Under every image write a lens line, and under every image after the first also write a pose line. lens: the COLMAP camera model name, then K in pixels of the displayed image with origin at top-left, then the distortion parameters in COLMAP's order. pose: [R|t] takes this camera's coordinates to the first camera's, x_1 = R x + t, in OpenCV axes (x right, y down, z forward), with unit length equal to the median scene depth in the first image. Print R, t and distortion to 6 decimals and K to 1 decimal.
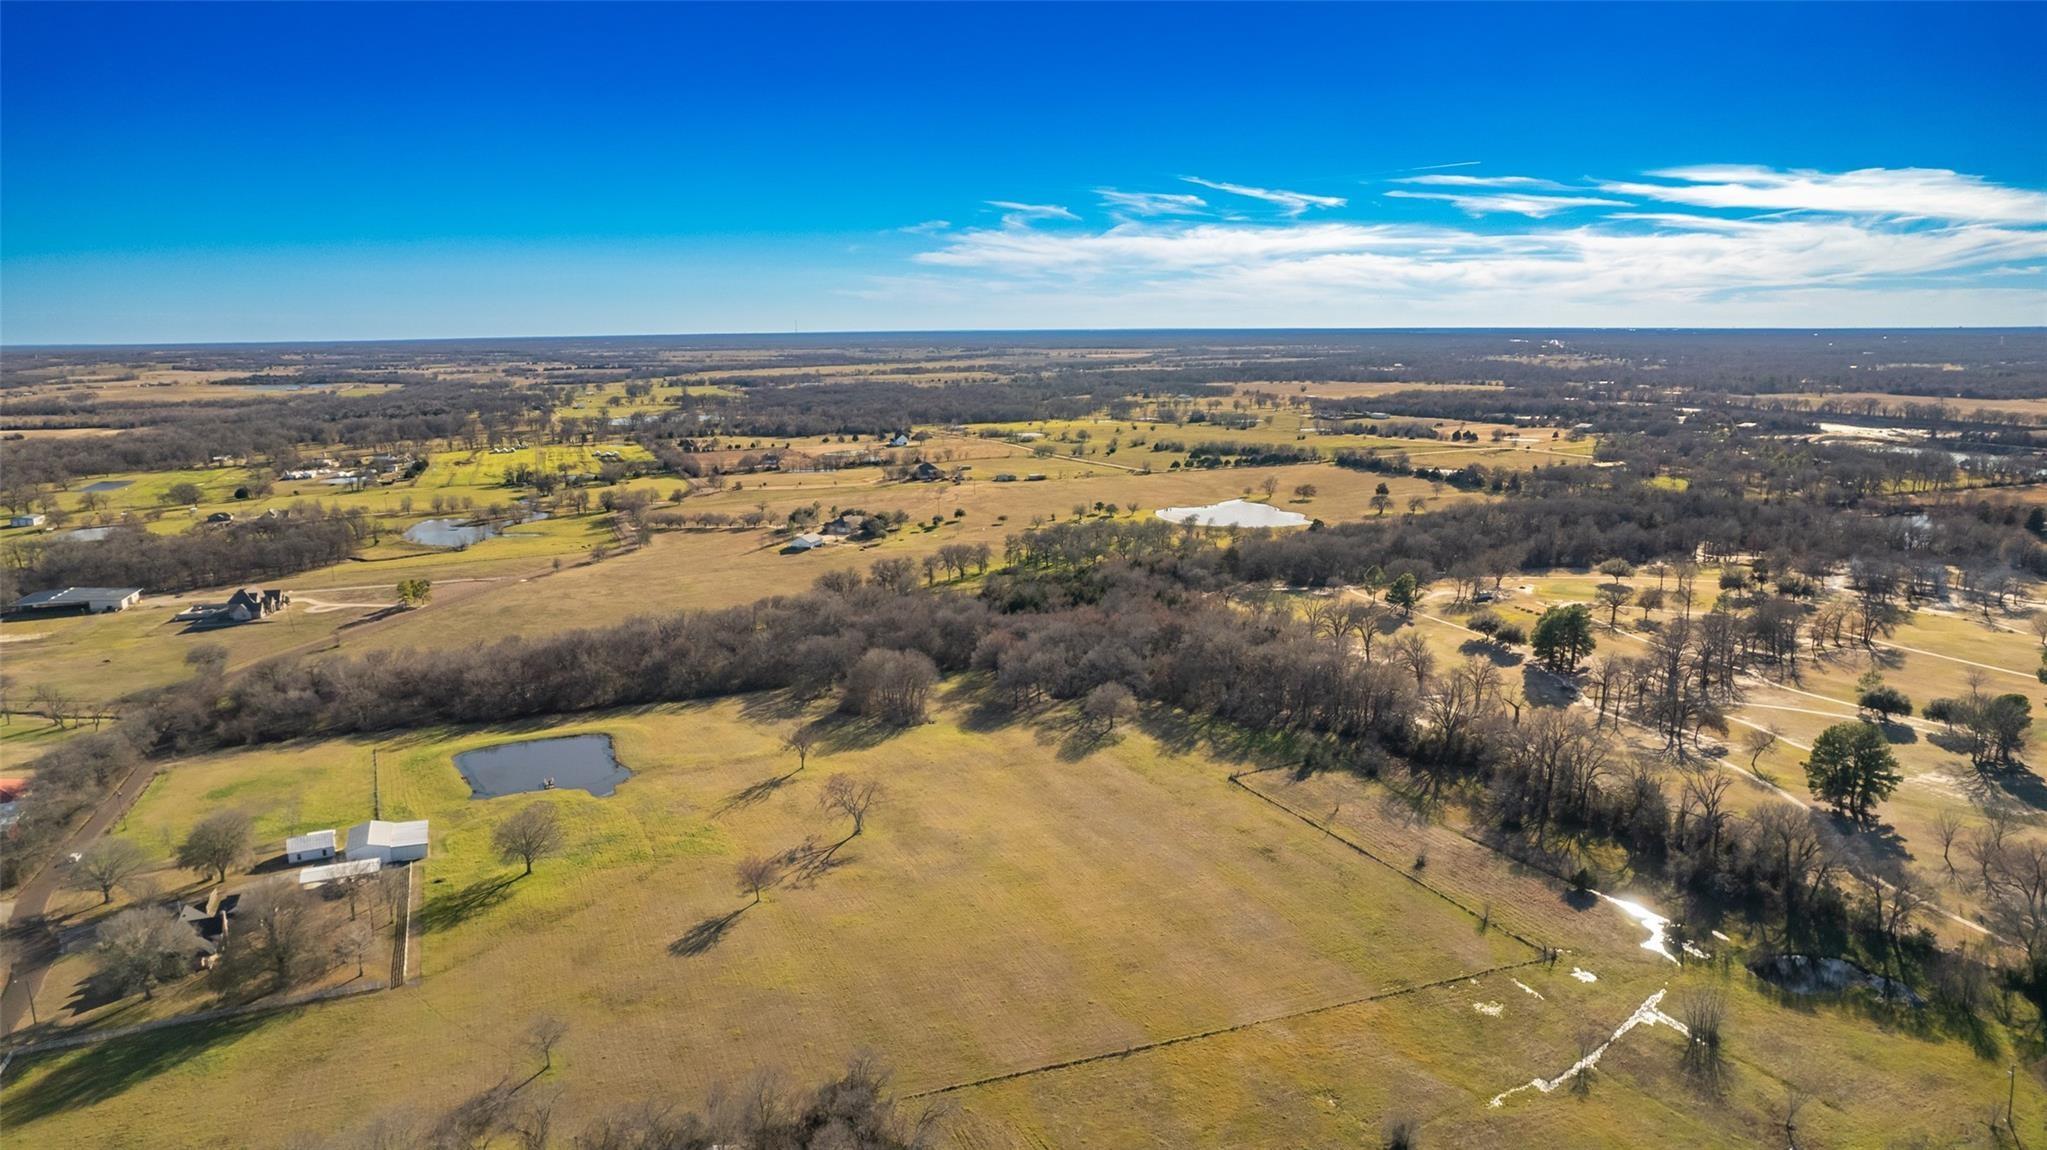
lens RADIAL K [[1310.1, 0, 1024.8], [0, 1310.1, 580.1], [0, 0, 1]] dist [-0.080543, 0.073744]
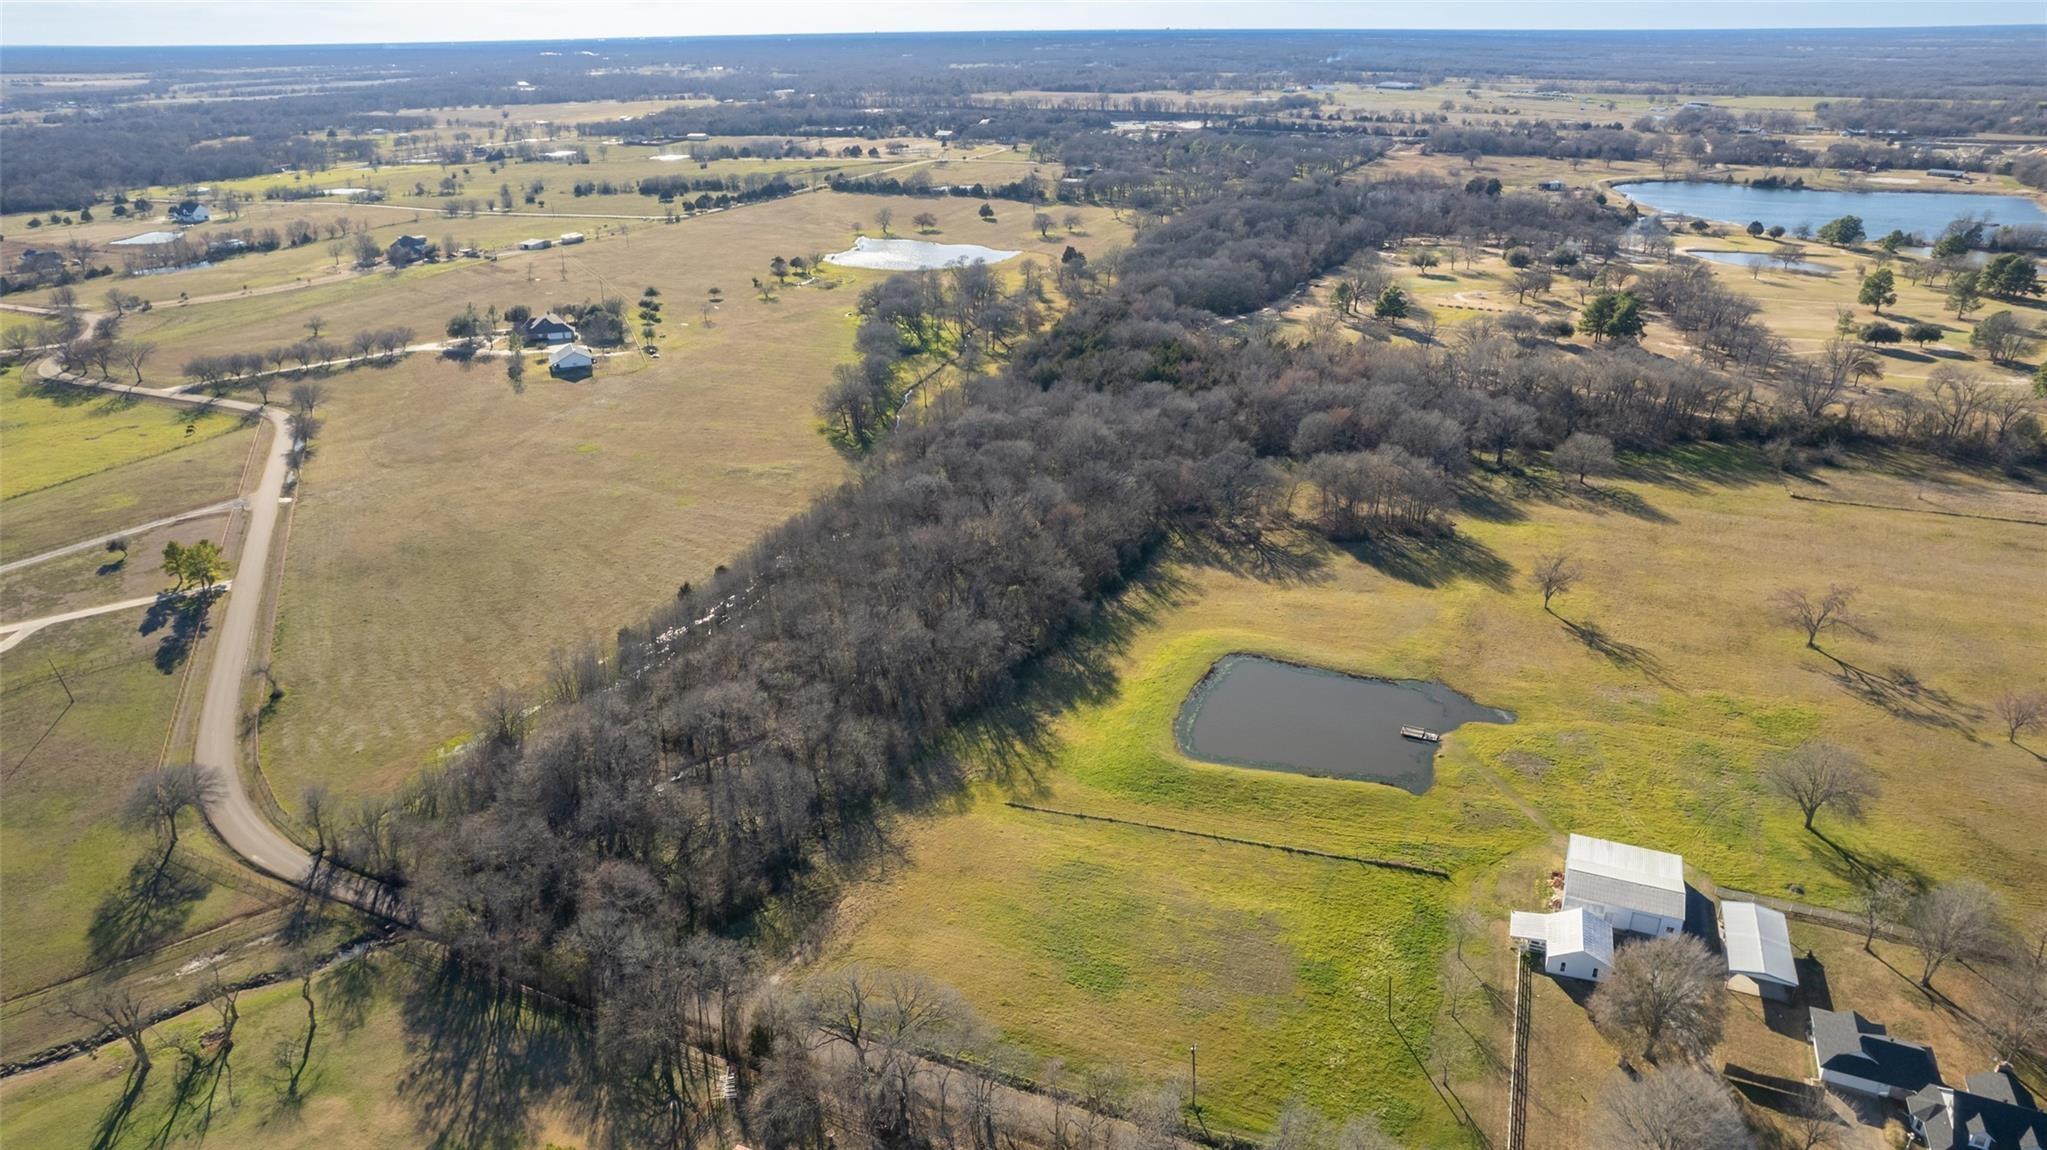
lens RADIAL K [[1310.1, 0, 1024.8], [0, 1310.1, 580.1], [0, 0, 1]] dist [-0.080543, 0.073744]
pose [[0.736405, -0.265462, 0.622284, -0.747030], [0.133056, 0.958667, 0.251503, -0.095812], [-0.663327, -0.102410, 0.741289, 0.522013]]
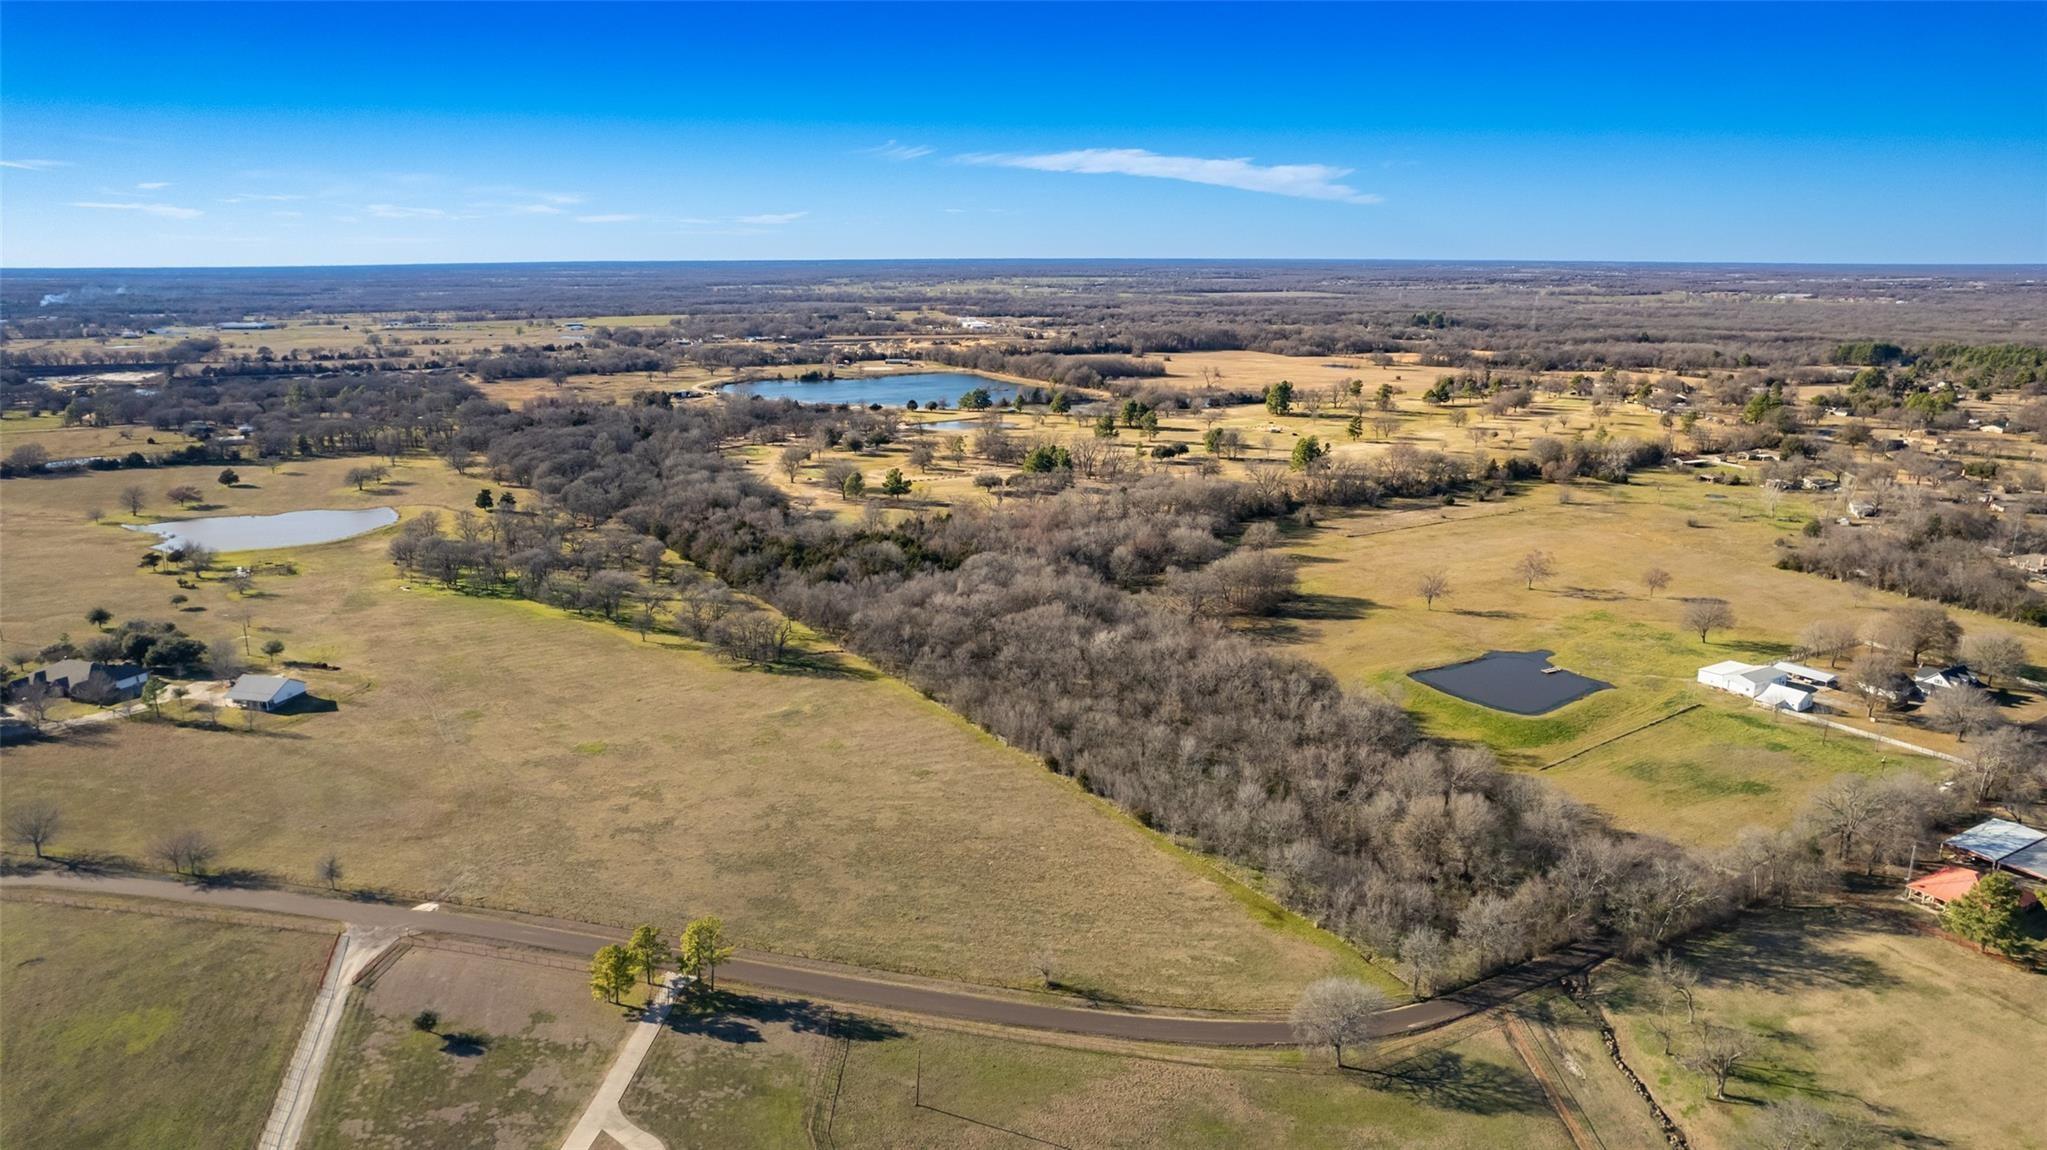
lens RADIAL K [[1314.1, 0, 1024.4], [0, 1314.1, 570.6], [0, 0, 1]] dist [-0.078593, 0.068851]
pose [[-0.108424, -0.225875, 0.968104, -1.118722], [0.194559, 0.950190, 0.243485, -0.229906], [-0.974880, 0.214753, -0.059077, 1.210649]]
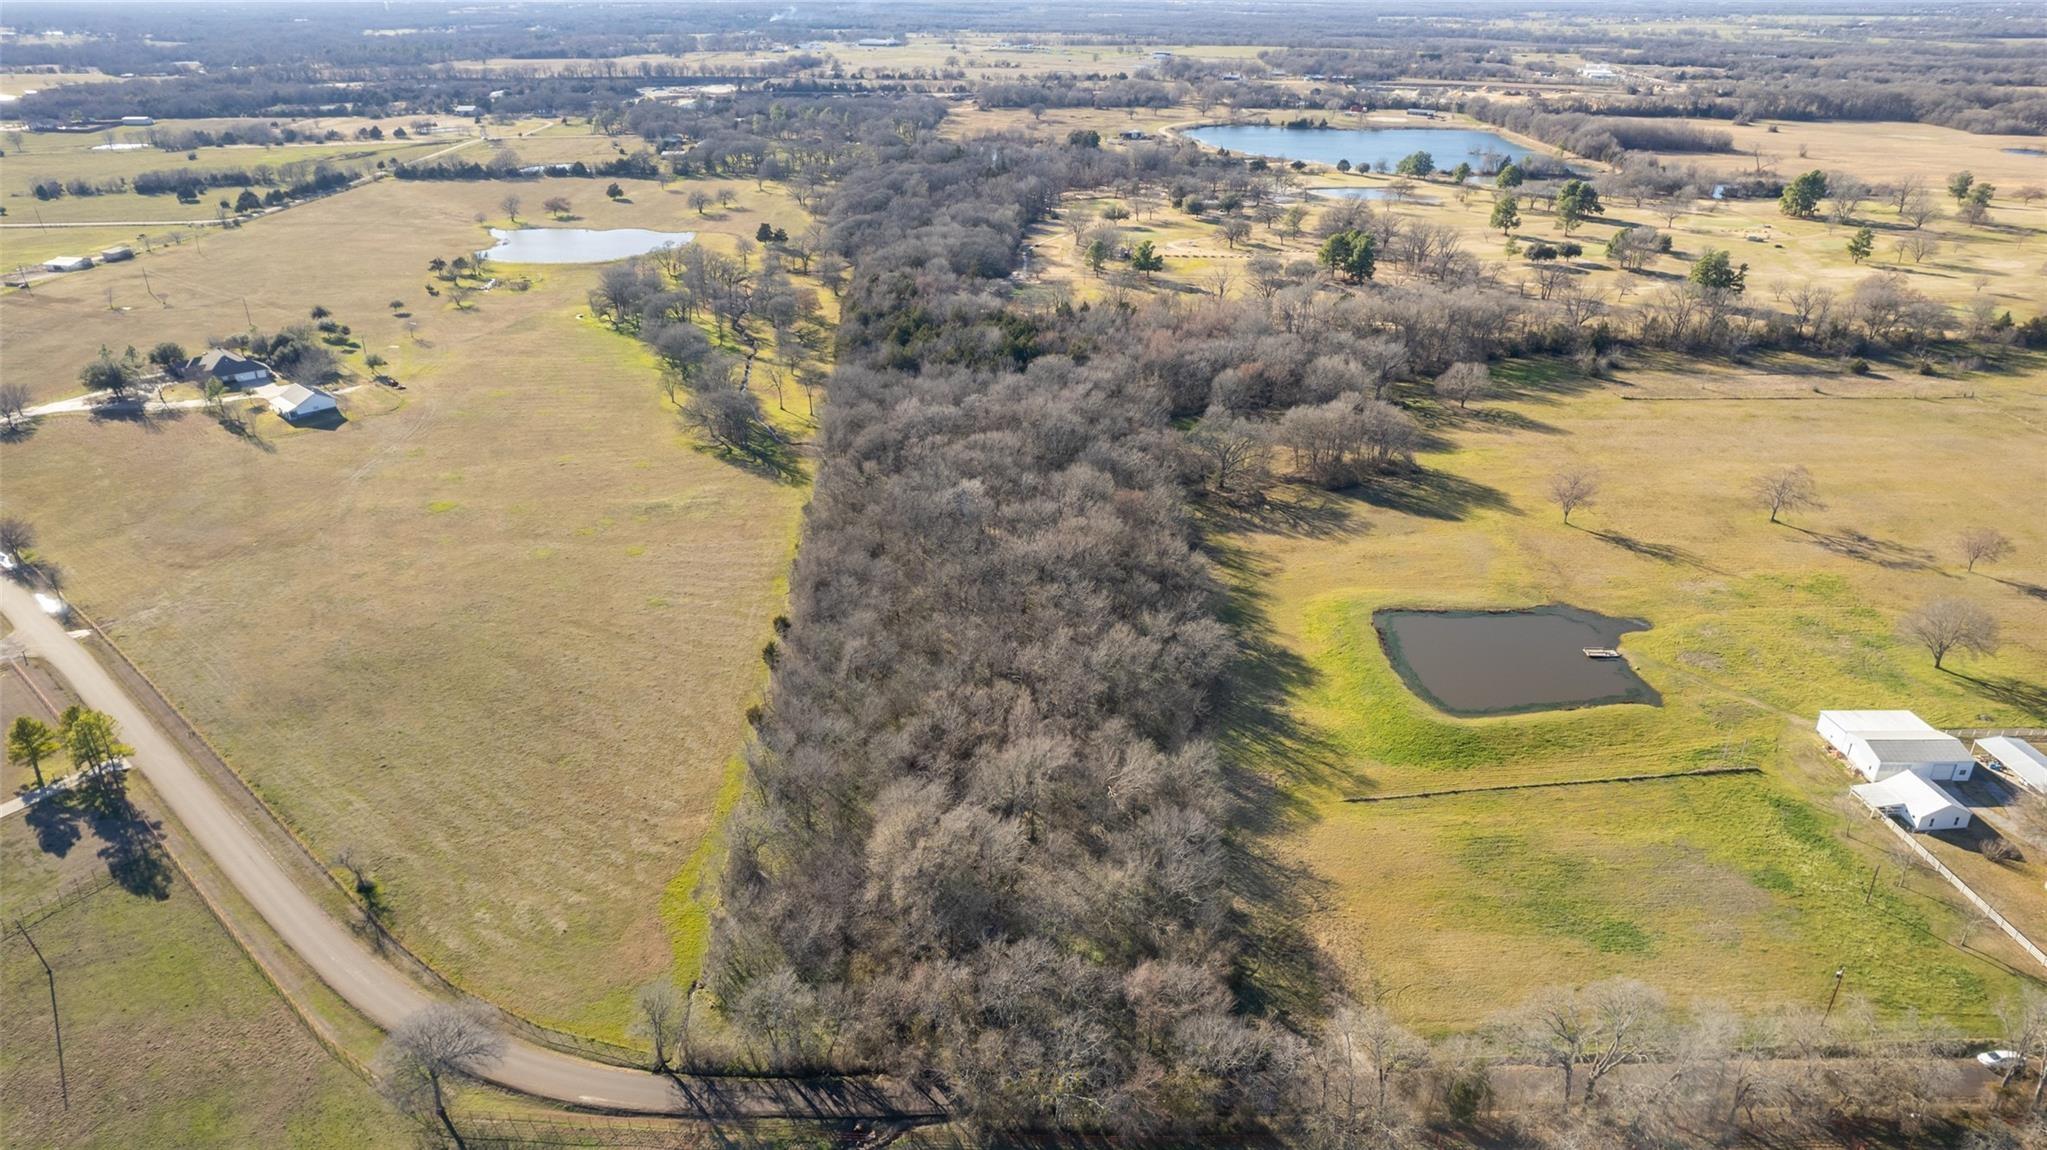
lens RADIAL K [[1314.1, 0, 1024.4], [0, 1314.1, 570.6], [0, 0, 1]] dist [-0.078593, 0.068851]
pose [[0.396340, -0.373832, 0.838549, -0.892694], [0.173847, 0.927383, 0.331266, -0.152829], [-0.901494, 0.014485, 0.432549, 0.794142]]
